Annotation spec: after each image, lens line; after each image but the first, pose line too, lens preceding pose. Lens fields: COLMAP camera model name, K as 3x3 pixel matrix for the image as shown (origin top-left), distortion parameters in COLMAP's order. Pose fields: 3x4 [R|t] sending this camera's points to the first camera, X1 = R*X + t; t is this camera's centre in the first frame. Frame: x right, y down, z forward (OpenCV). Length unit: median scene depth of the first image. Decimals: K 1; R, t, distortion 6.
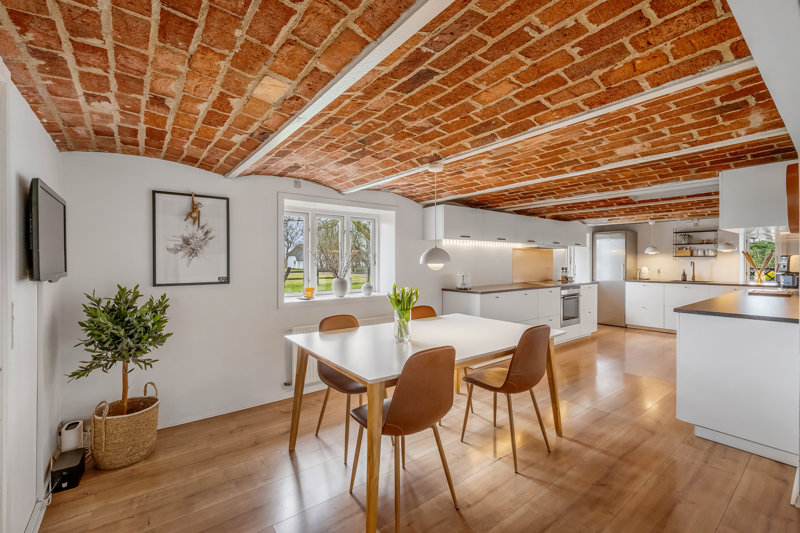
lens RADIAL K [[343.5, 0, 400.9], [0, 343.5, 264.1], [0, 0, 1]] dist [0.001620, 0.000204]
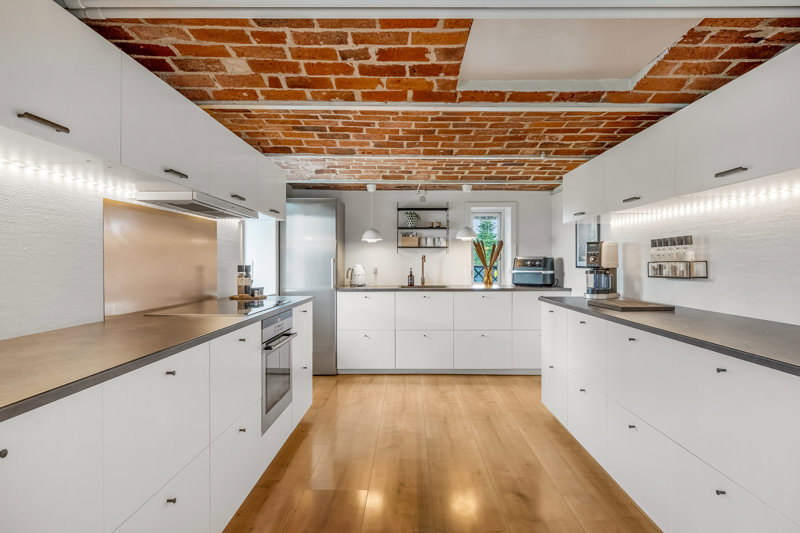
lens RADIAL K [[454.3, 0, 401.8], [0, 454.3, 266.4], [0, 0, 1]] dist [-0.003434, -0.000184]
pose [[0.619372, -0.006190, 0.785073, 0.248703], [0.006709, 0.999974, 0.002592, 0.015684], [-0.785069, 0.003662, 0.619397, 0.772264]]
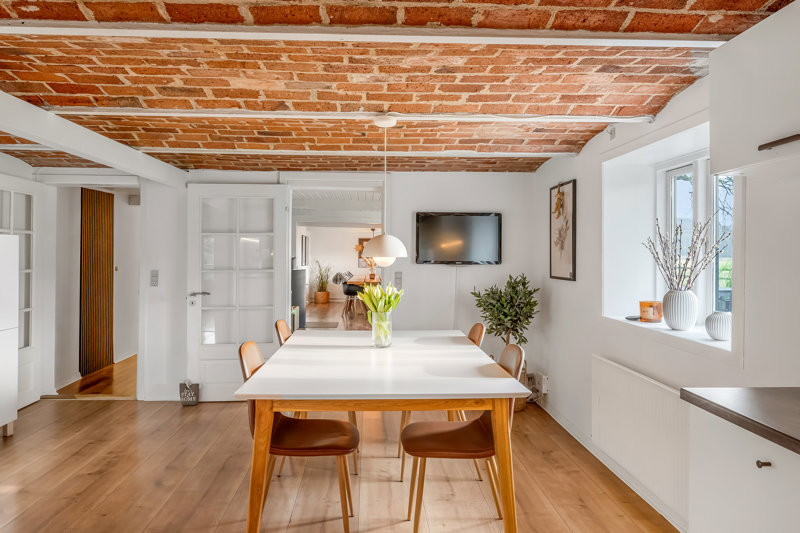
lens RADIAL K [[564.7, 0, 390.3], [0, 564.7, 250.6], [0, 0, 1]] dist [-0.008607, -0.001162]
pose [[-0.578526, -0.003492, -0.815656, 0.647222], [-0.011505, 0.999926, 0.003880, -0.012189], [0.815583, 0.011629, -0.578524, 1.050729]]
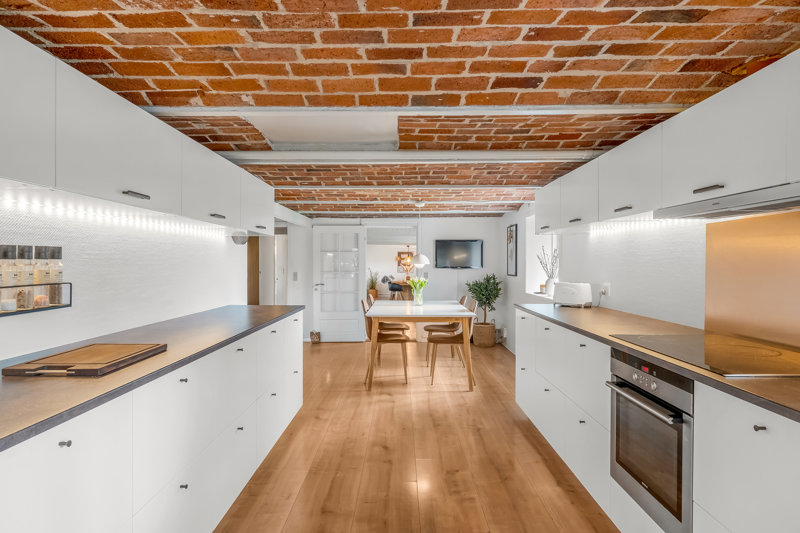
lens RADIAL K [[454.3, 0, 398.8], [0, 454.3, 266.5], [0, 0, 1]] dist [-0.003434, -0.000184]
pose [[-0.615292, 0.010152, -0.788234, 1.329235], [-0.007012, 0.999807, 0.018350, -0.020351], [0.788268, 0.016818, -0.615102, 1.521822]]
